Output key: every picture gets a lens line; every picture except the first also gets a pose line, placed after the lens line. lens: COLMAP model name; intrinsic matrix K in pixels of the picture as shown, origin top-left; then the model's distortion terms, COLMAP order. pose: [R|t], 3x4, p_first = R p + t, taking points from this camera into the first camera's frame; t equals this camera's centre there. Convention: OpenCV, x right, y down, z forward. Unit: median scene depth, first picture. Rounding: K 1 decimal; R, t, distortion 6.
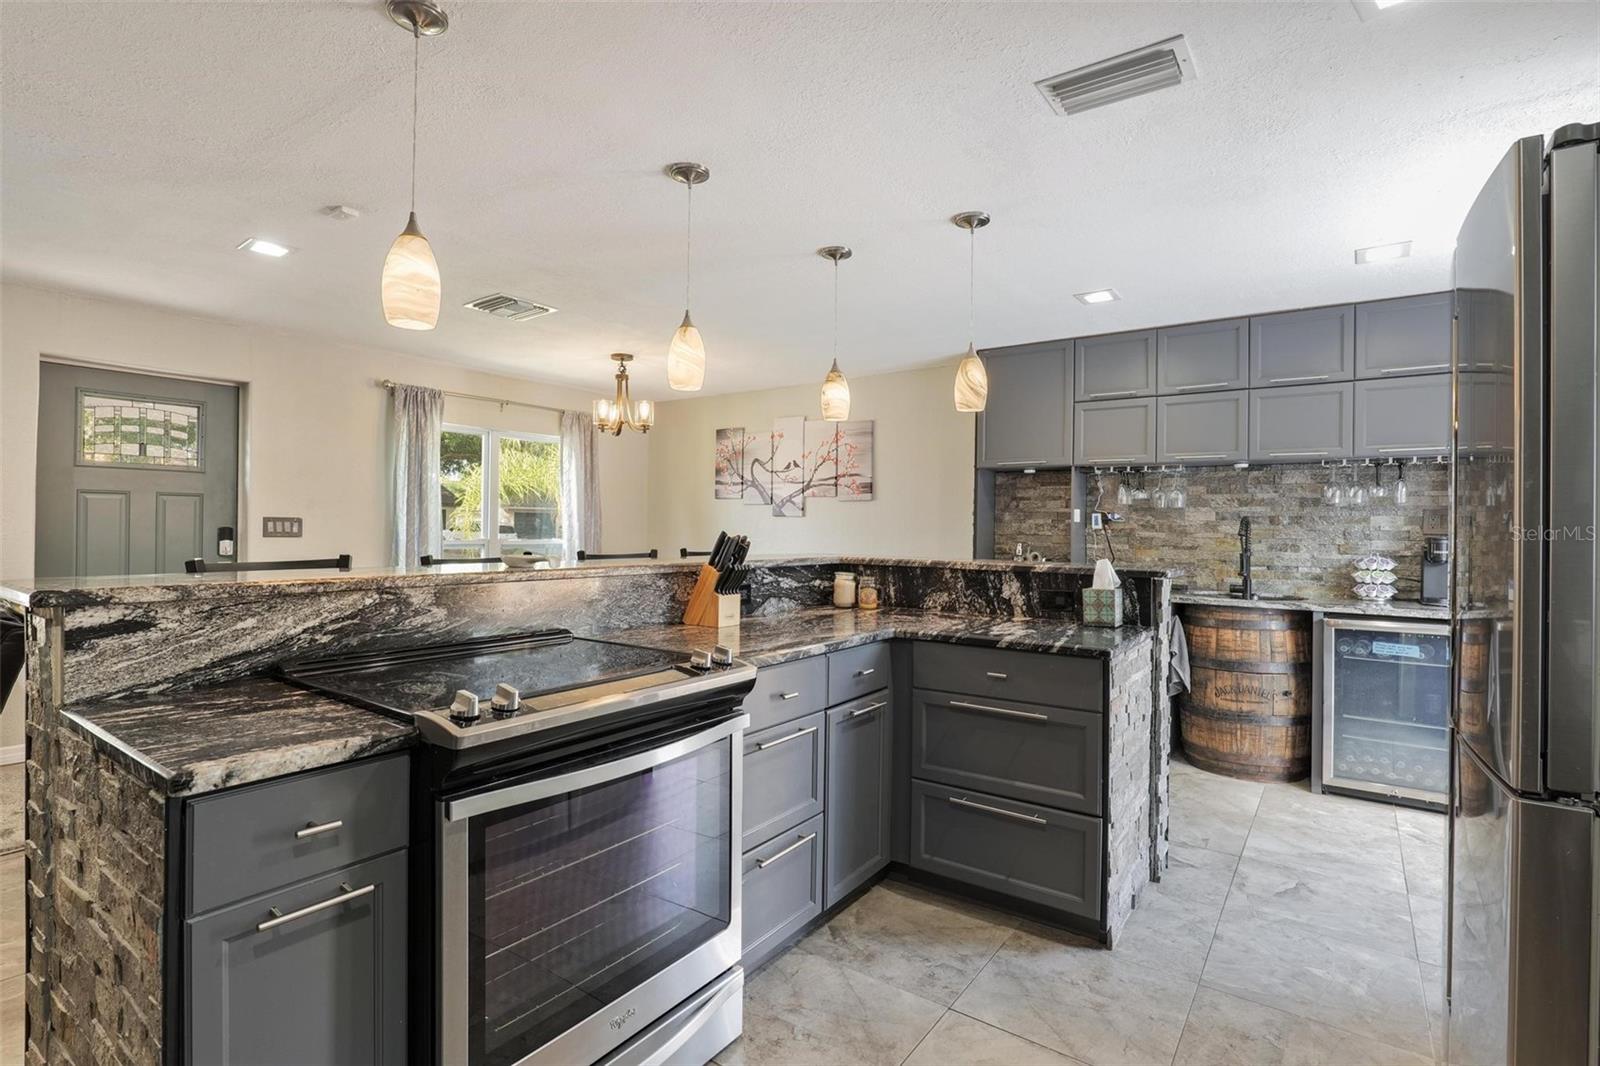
lens RADIAL K [[763.8, 0, 795.6], [0, 763.8, 528.5], [0, 0, 1]] dist [-0.016845, 0.000821]
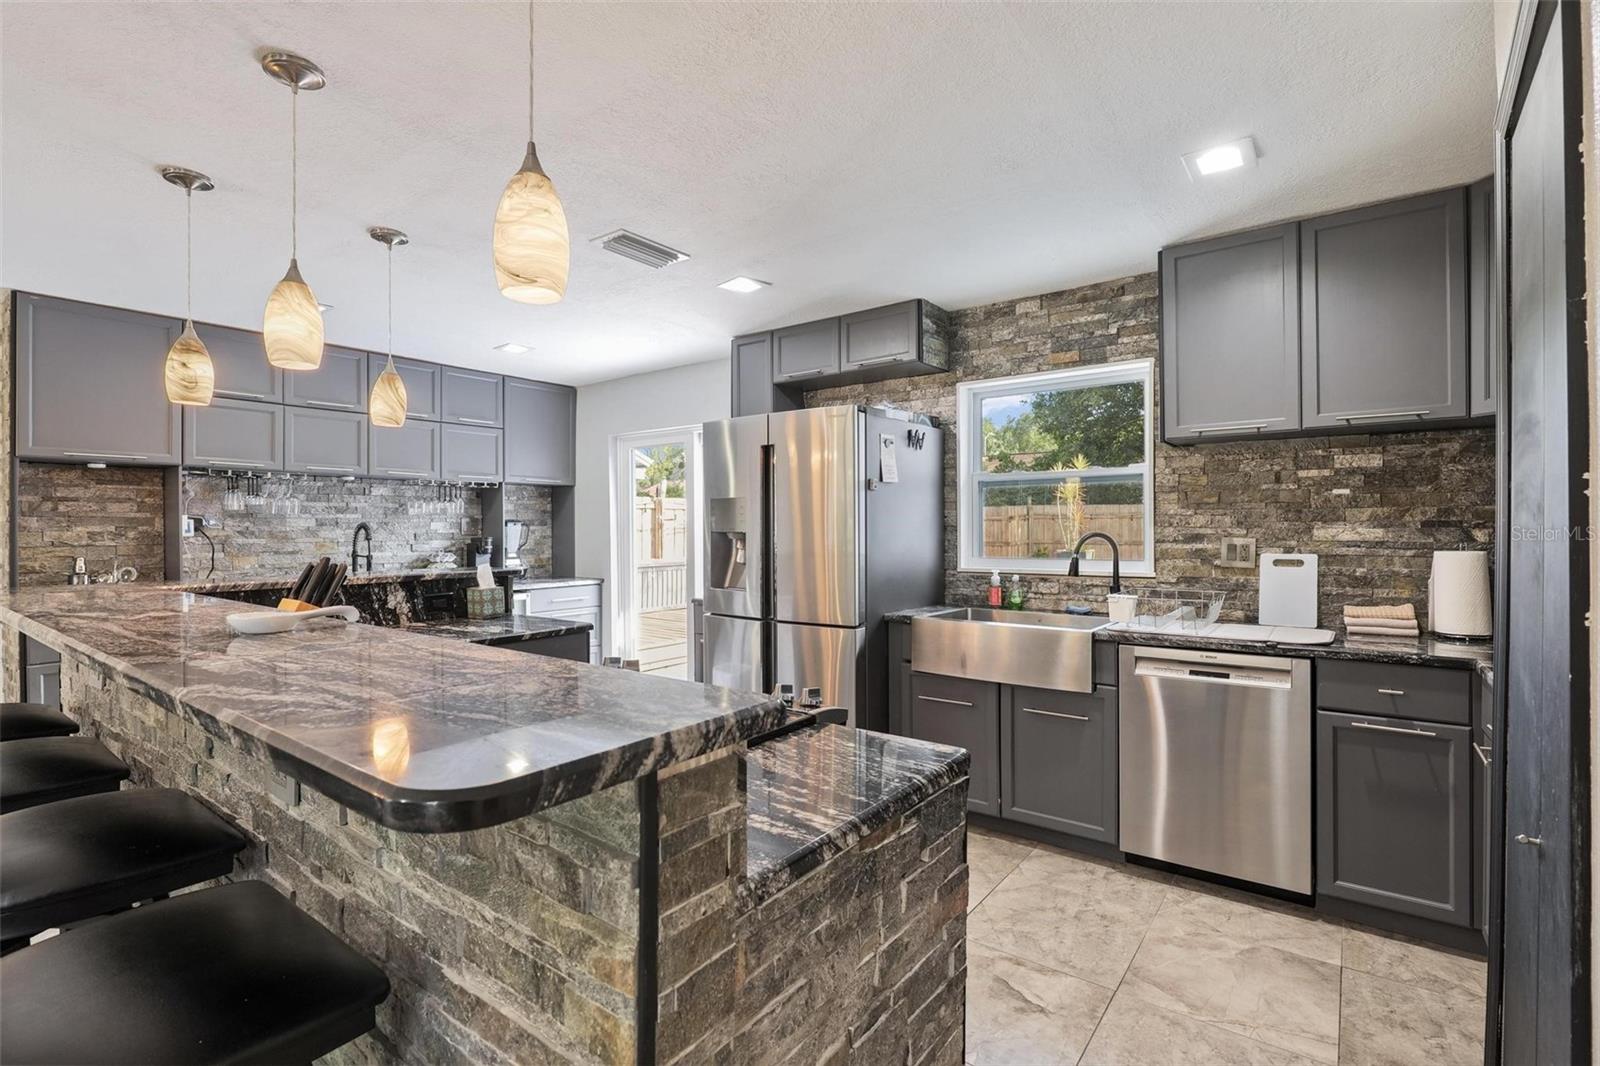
lens RADIAL K [[739.2, 0, 800.5], [0, 739.2, 531.7], [0, 0, 1]] dist [-0.024449, 0.006218]
pose [[0.018527, -0.019758, 0.999633, -0.444847], [0.004684, 0.999795, 0.019675, -0.018763], [-0.999817, 0.004318, 0.018616, 0.266610]]
